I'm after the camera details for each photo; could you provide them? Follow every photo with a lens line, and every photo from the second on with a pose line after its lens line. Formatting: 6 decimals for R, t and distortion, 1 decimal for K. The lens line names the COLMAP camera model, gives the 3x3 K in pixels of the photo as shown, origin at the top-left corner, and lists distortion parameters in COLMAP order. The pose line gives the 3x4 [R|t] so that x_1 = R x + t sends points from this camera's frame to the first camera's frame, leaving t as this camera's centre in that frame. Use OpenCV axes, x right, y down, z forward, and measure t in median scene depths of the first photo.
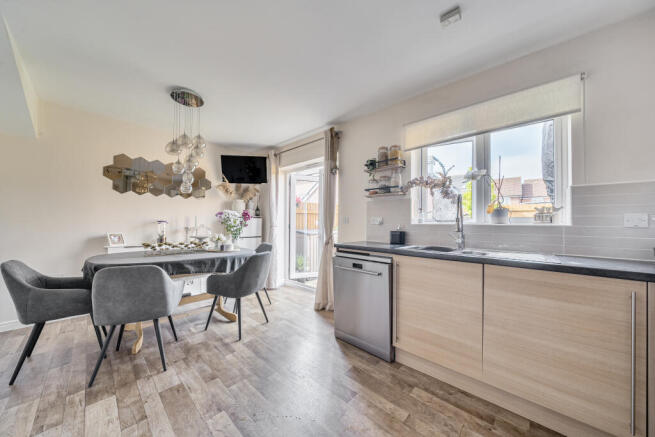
lens RADIAL K [[232.2, 0, 324.8], [0, 232.2, 216.6], [0, 0, 1]] dist [0.001183, 0.000087]
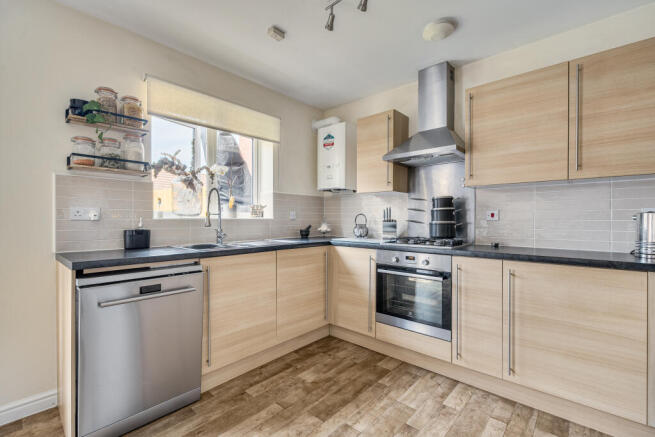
lens RADIAL K [[287.3, 0, 322.0], [0, 287.3, 220.6], [0, 0, 1]] dist [-0.008972, -0.000658]
pose [[-0.027922, -0.015363, 0.999492, -0.778213], [-0.029762, 0.999451, 0.014531, 0.014246], [-0.999167, -0.029342, -0.028364, 0.744455]]
